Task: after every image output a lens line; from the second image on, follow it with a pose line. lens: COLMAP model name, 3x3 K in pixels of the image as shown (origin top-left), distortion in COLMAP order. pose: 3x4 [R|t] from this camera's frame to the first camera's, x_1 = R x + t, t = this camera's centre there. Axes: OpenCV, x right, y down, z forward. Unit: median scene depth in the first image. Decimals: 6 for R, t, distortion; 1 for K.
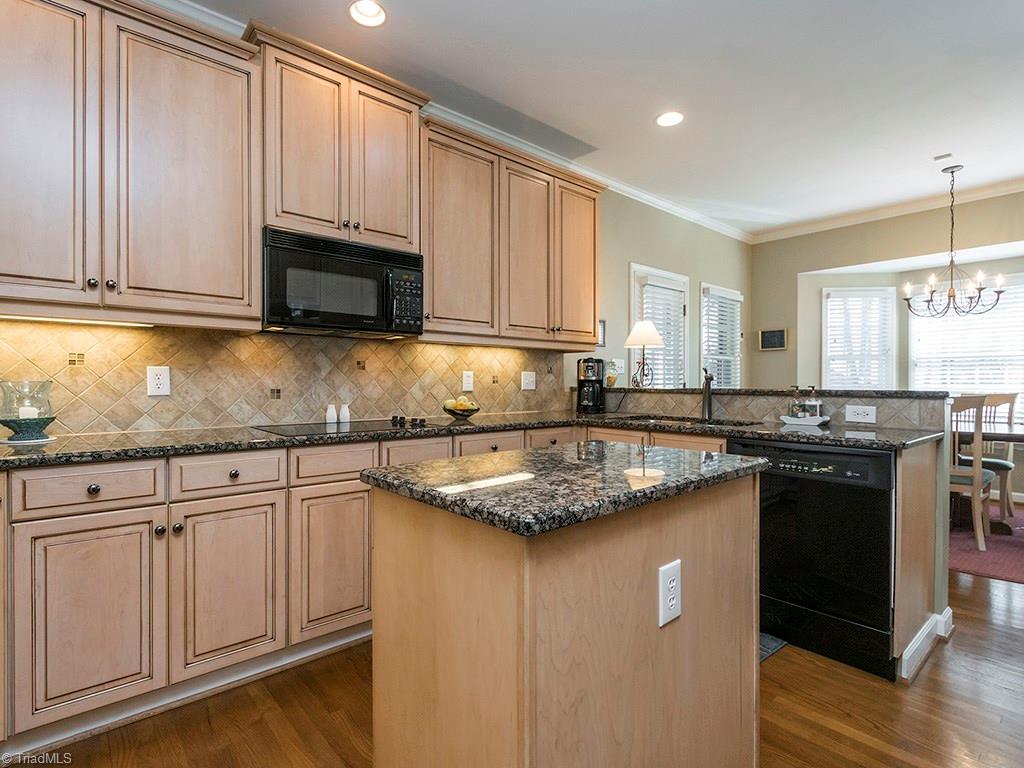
lens RADIAL K [[511.5, 0, 484.8], [0, 511.5, 390.2], [0, 0, 1]] dist [-0.001535, -0.000302]
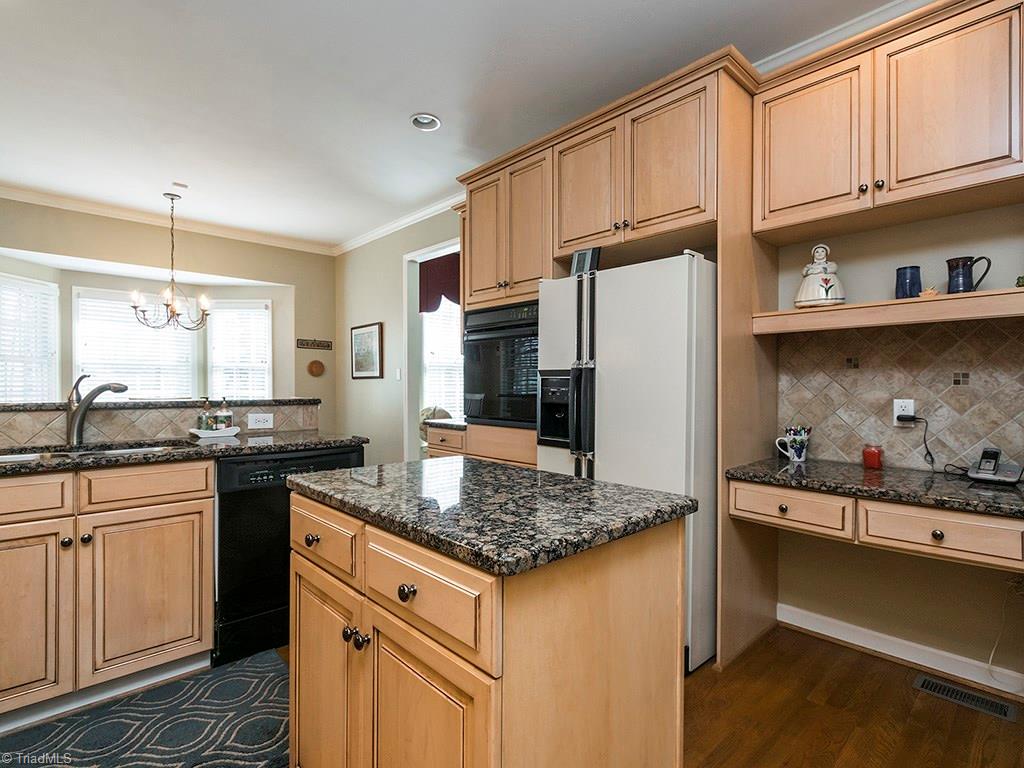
lens RADIAL K [[511.5, 0, 545.8], [0, 511.5, 382.6], [0, 0, 1]] dist [-0.001535, -0.000302]
pose [[-0.095320, 0.005157, 0.995433, -0.409418], [0.013188, 0.999905, -0.003917, -0.023389], [-0.995359, 0.012755, -0.095379, 0.485608]]
